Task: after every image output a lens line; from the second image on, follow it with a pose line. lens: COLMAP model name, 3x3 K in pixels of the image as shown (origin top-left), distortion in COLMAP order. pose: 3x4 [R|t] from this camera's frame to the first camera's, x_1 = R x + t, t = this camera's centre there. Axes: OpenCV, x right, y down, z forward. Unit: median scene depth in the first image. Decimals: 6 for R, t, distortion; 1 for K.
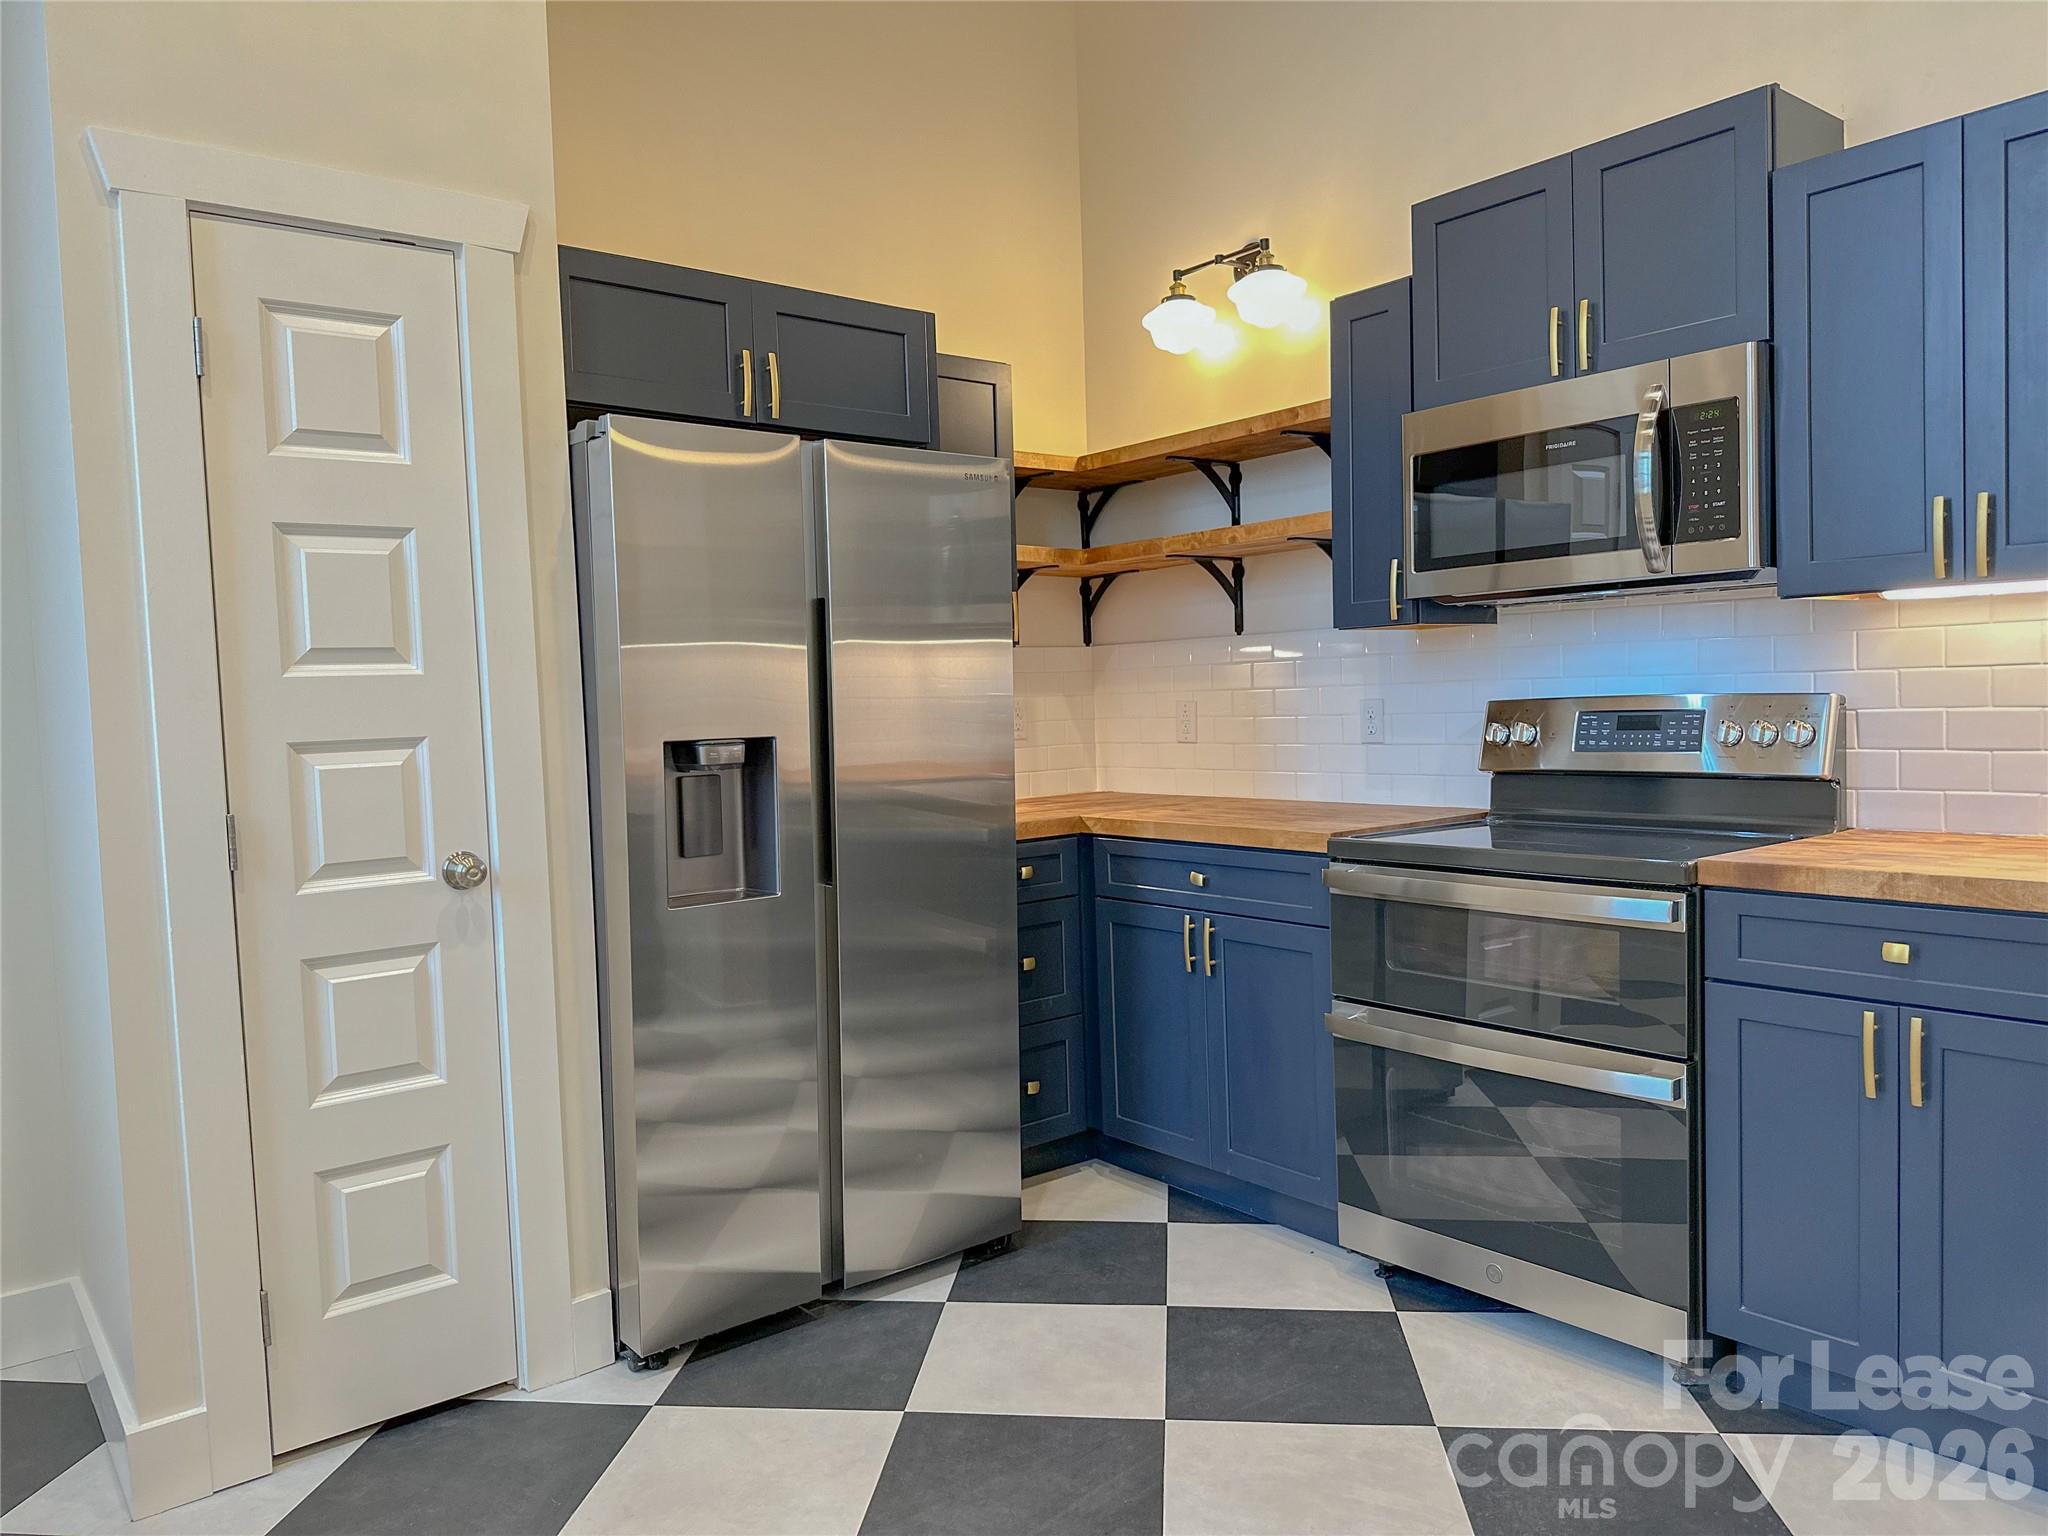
lens RADIAL K [[1427.4, 0, 1020.6], [0, 1427.4, 773.0], [0, 0, 1]] dist [0.149750, -0.281555]
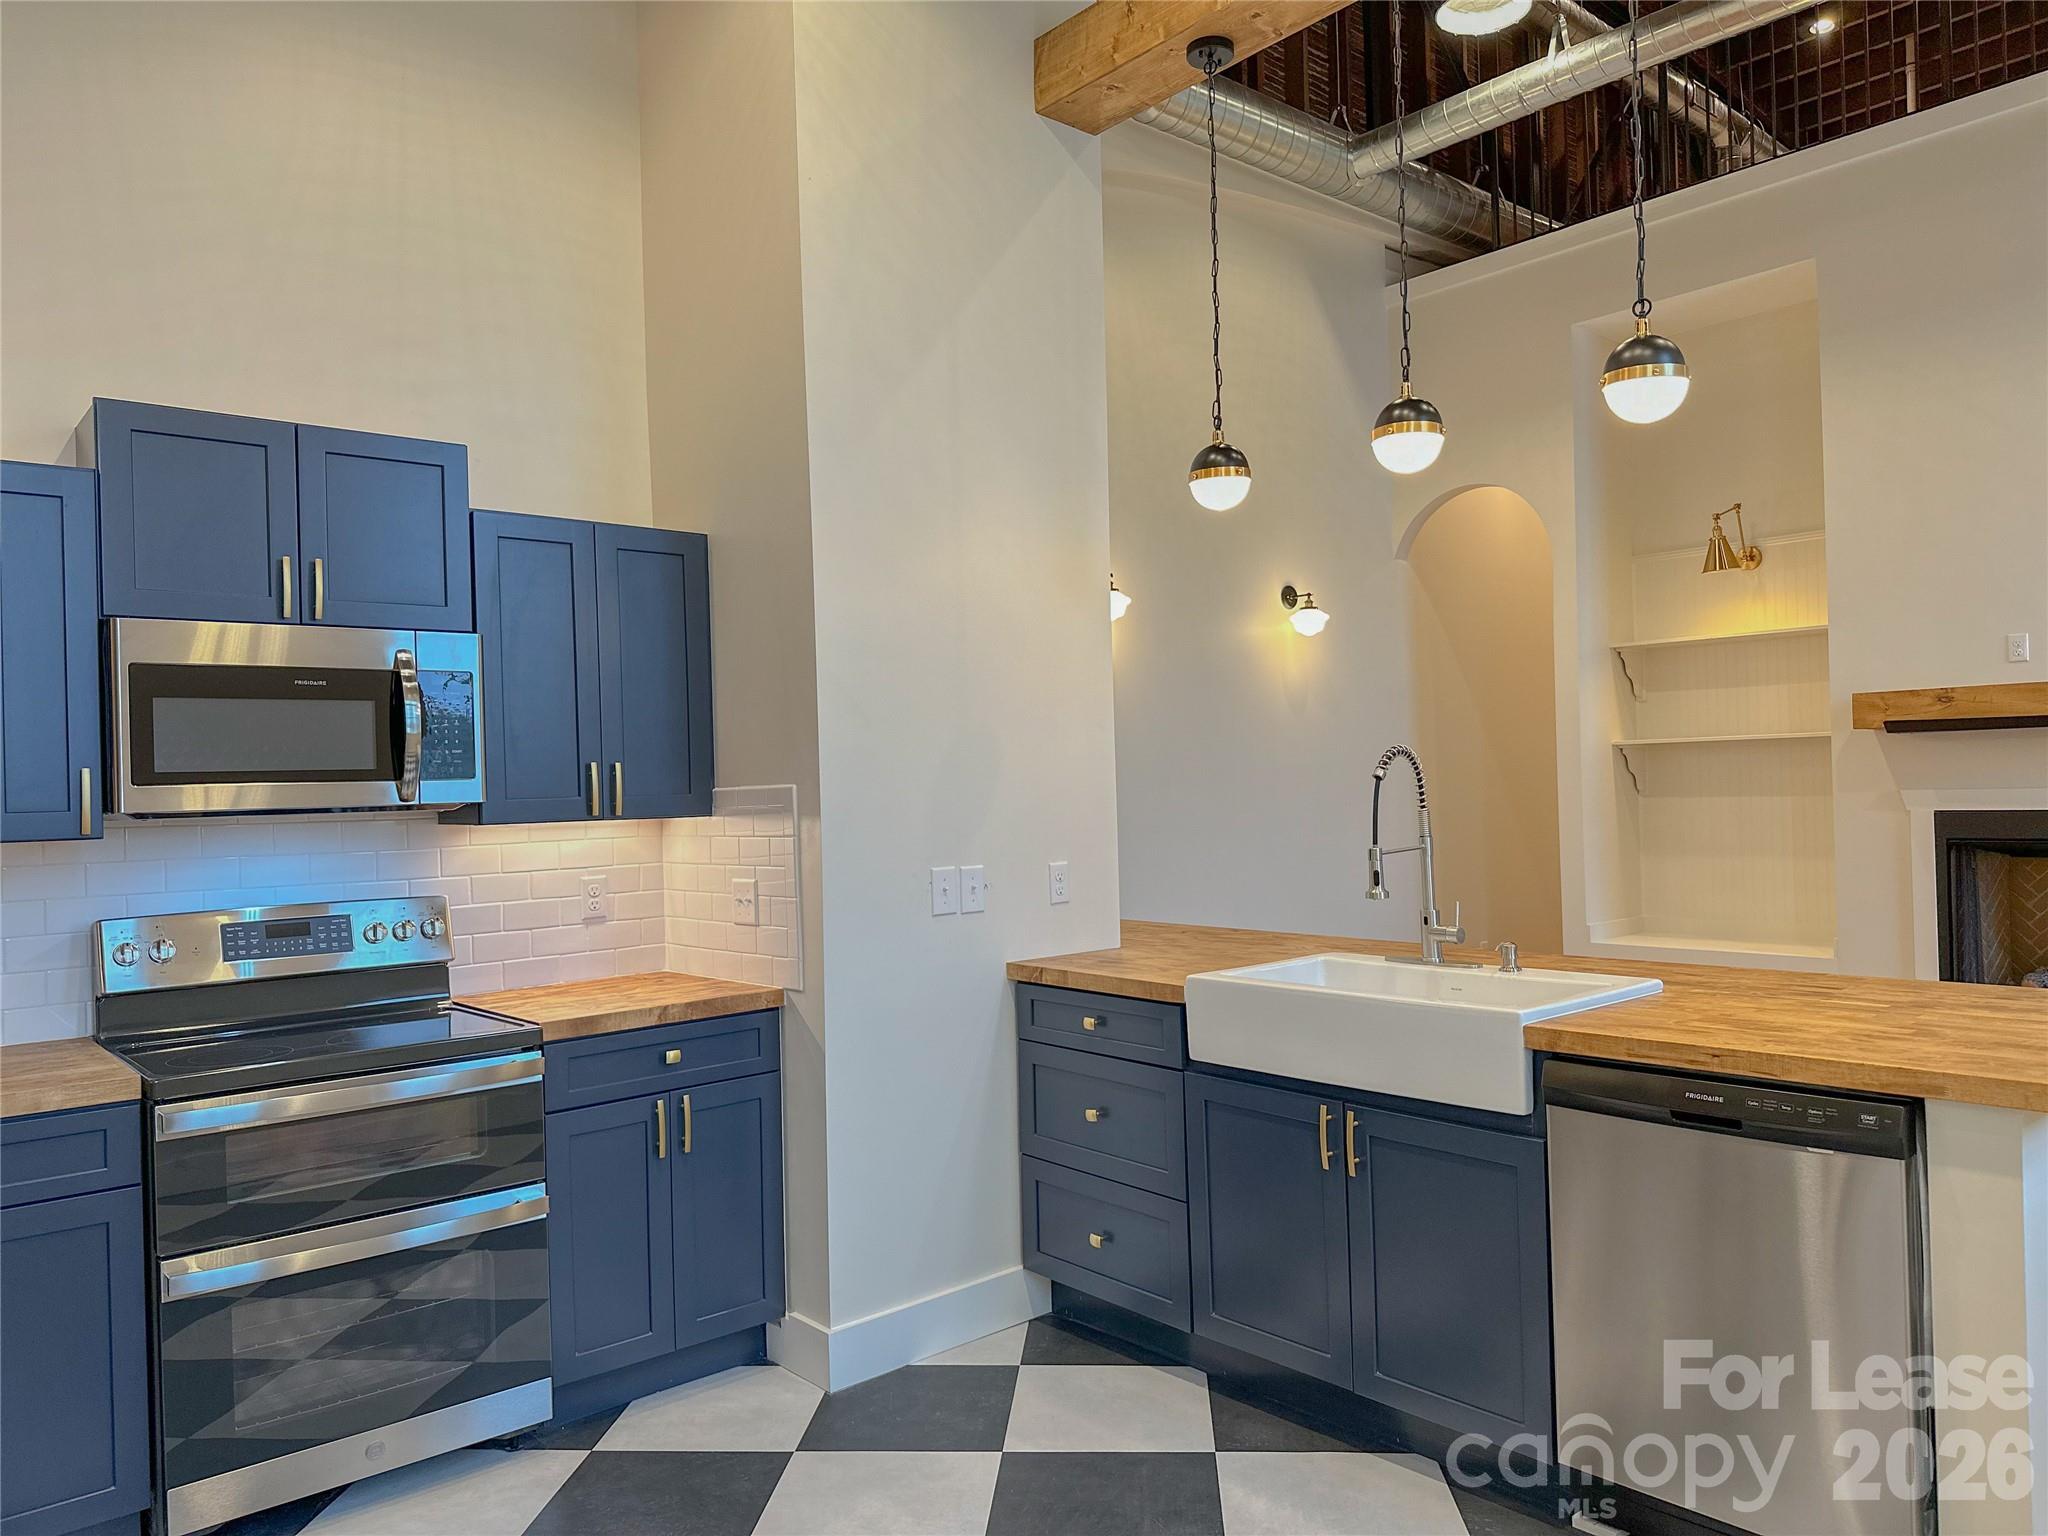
lens RADIAL K [[1427.4, 0, 1020.6], [0, 1427.4, 773.0], [0, 0, 1]] dist [0.149750, -0.281555]
pose [[-0.031574, 0.043451, 0.998557, -0.706805], [0.084175, 0.995621, -0.040661, -0.061973], [-0.995951, 0.082769, -0.035093, 0.474911]]
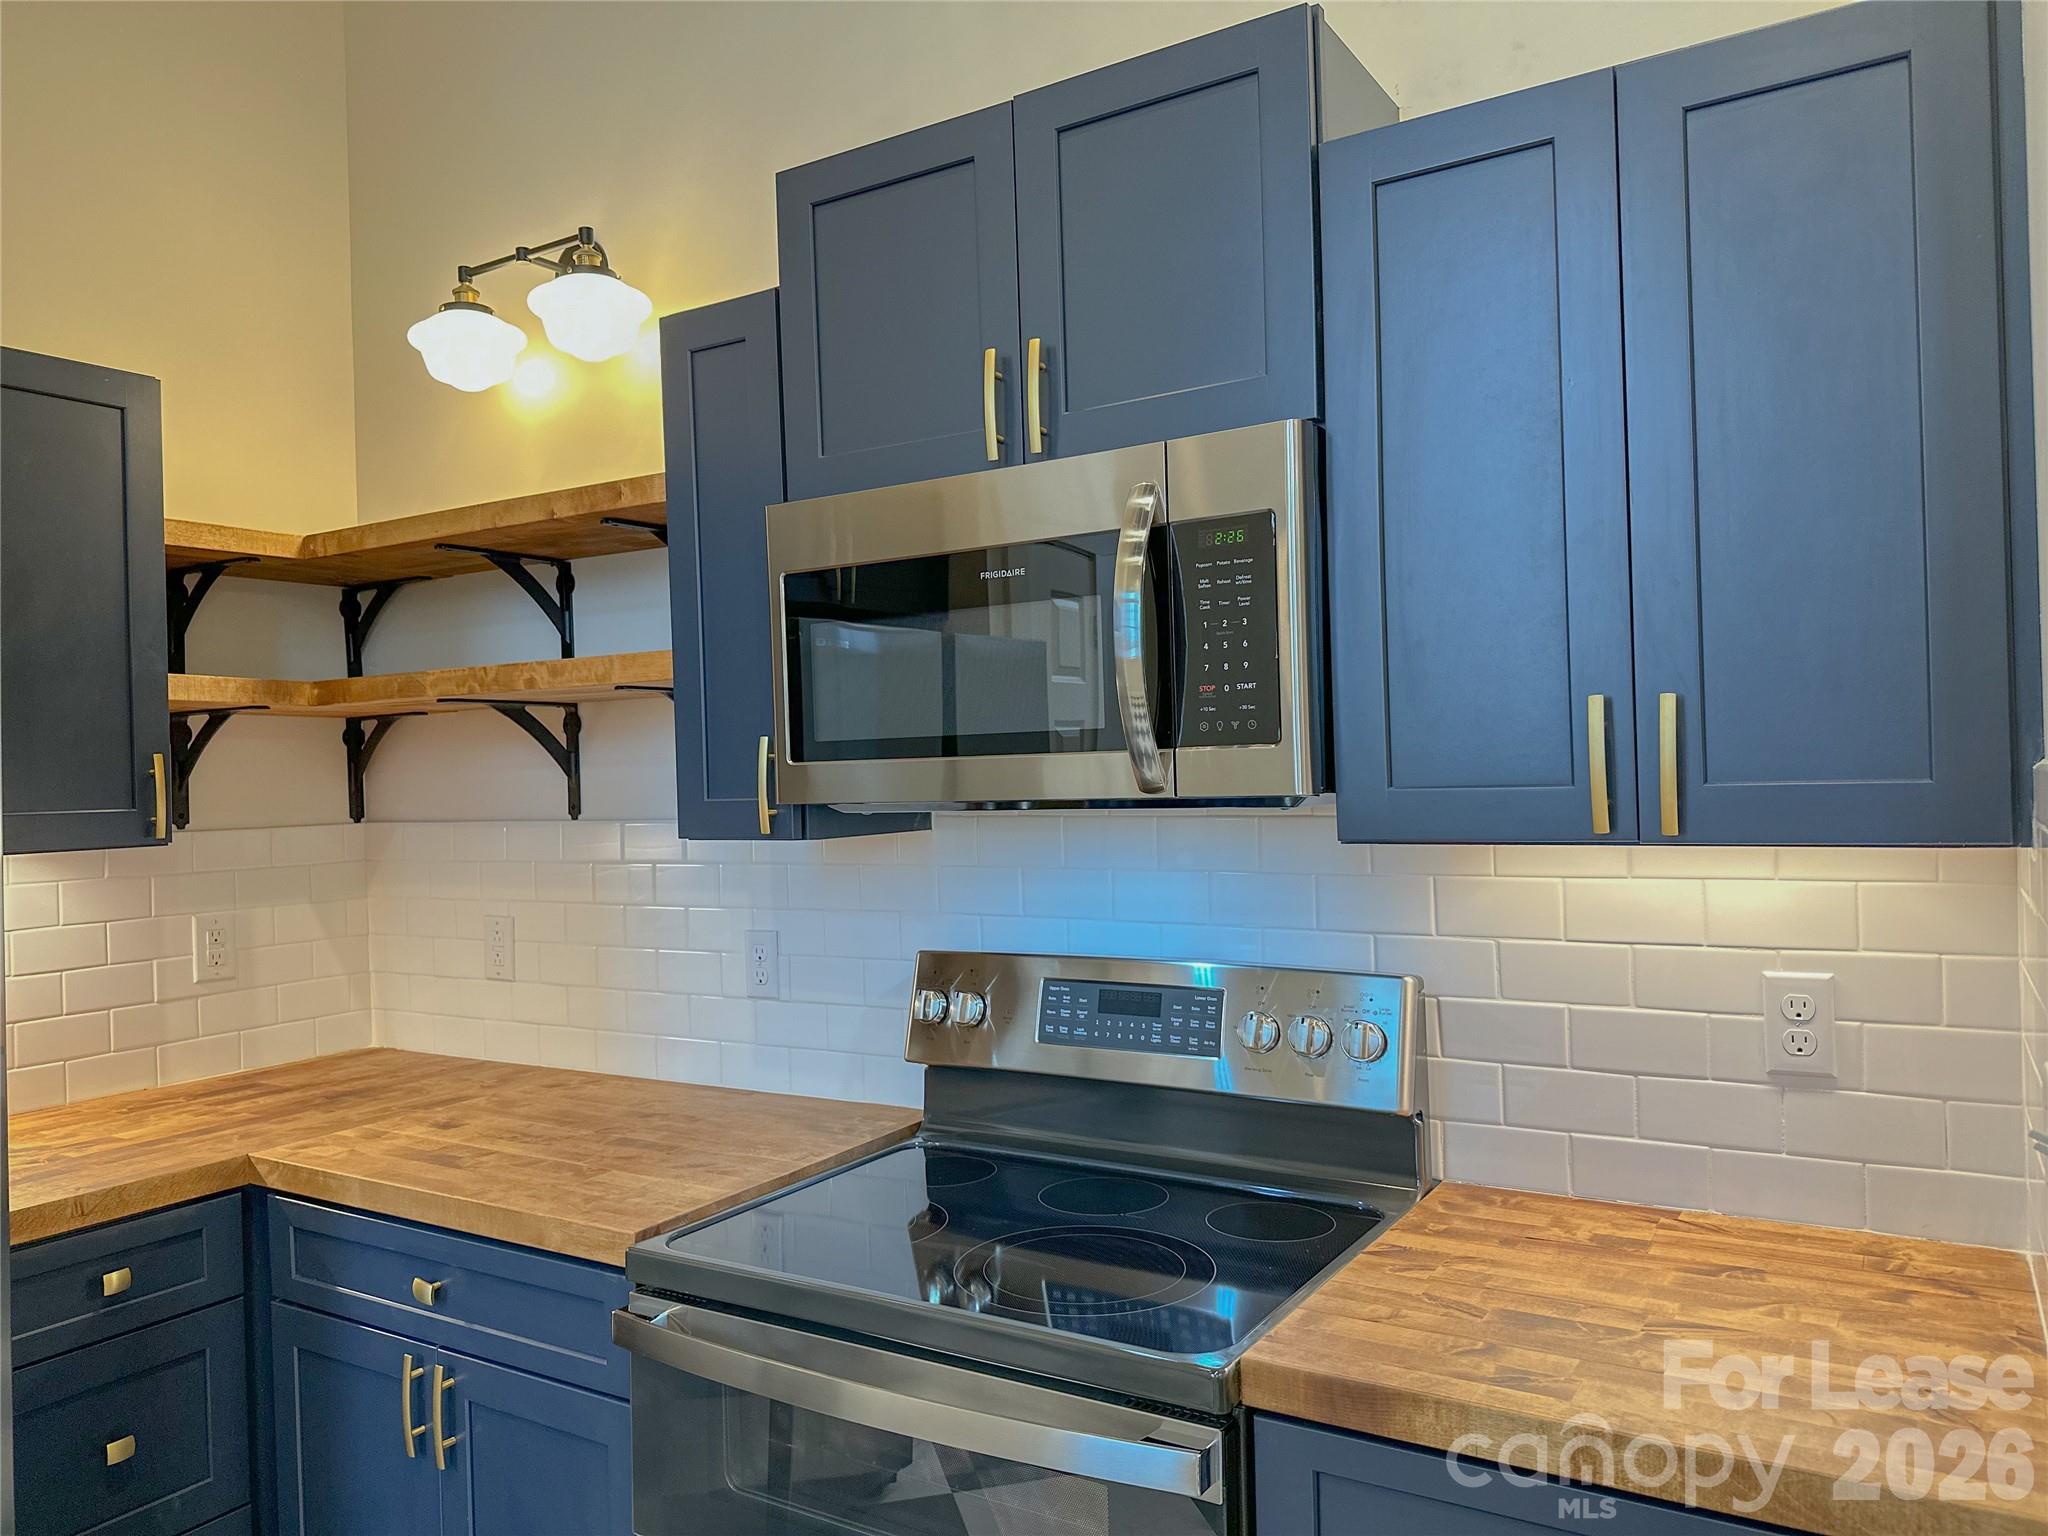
lens RADIAL K [[1427.4, 0, 1020.6], [0, 1427.4, 773.0], [0, 0, 1]] dist [0.149750, -0.281555]
pose [[0.944859, 0.006115, 0.327421, 0.171529], [0.014588, 0.998047, -0.060737, -0.098908], [-0.327153, 0.062165, 0.942924, 0.410743]]
